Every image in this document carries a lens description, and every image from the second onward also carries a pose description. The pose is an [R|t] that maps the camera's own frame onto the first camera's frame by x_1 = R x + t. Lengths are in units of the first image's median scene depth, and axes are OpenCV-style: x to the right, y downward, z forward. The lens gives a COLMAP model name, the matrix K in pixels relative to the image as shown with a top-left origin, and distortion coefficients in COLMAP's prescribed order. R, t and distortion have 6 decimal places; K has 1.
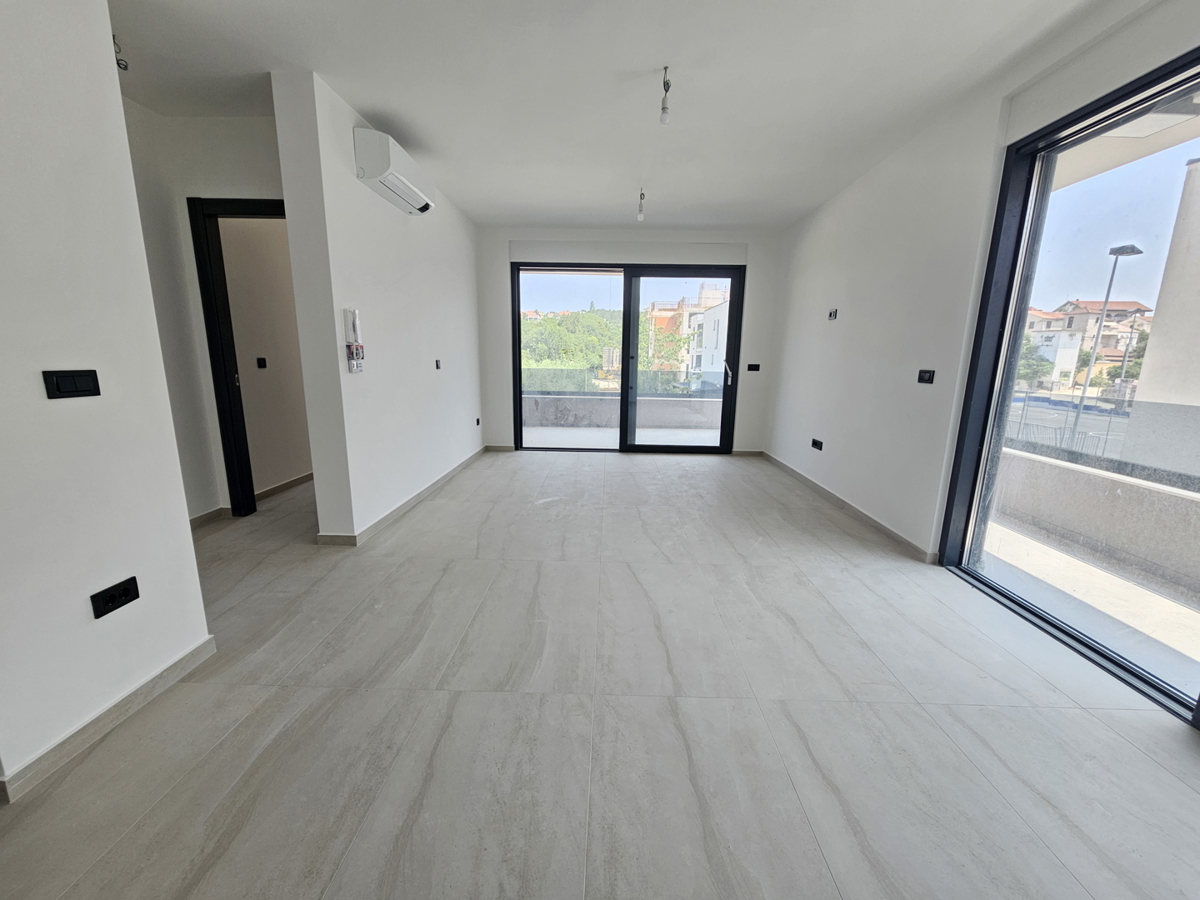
lens RADIAL K [[478.8, 0, 601.3], [0, 478.8, 454.4], [0, 0, 1]] dist [0.000249, -0.000170]
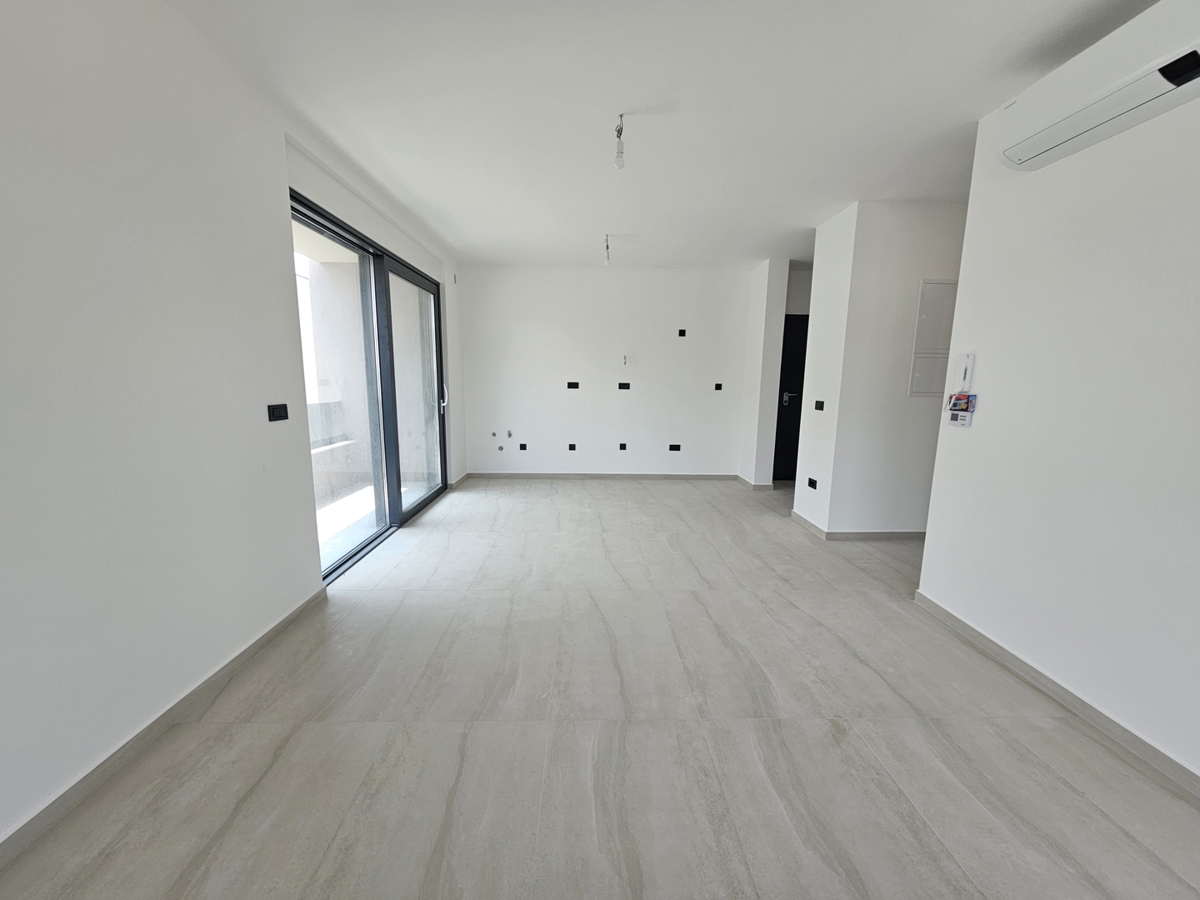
lens RADIAL K [[478.8, 0, 603.1], [0, 478.8, 453.8], [0, 0, 1]] dist [0.000249, -0.000170]
pose [[-0.998044, -0.021355, -0.058757, 0.198422], [-0.040638, 0.935808, 0.350159, -0.452921], [0.047507, 0.351862, -0.934846, 2.033703]]
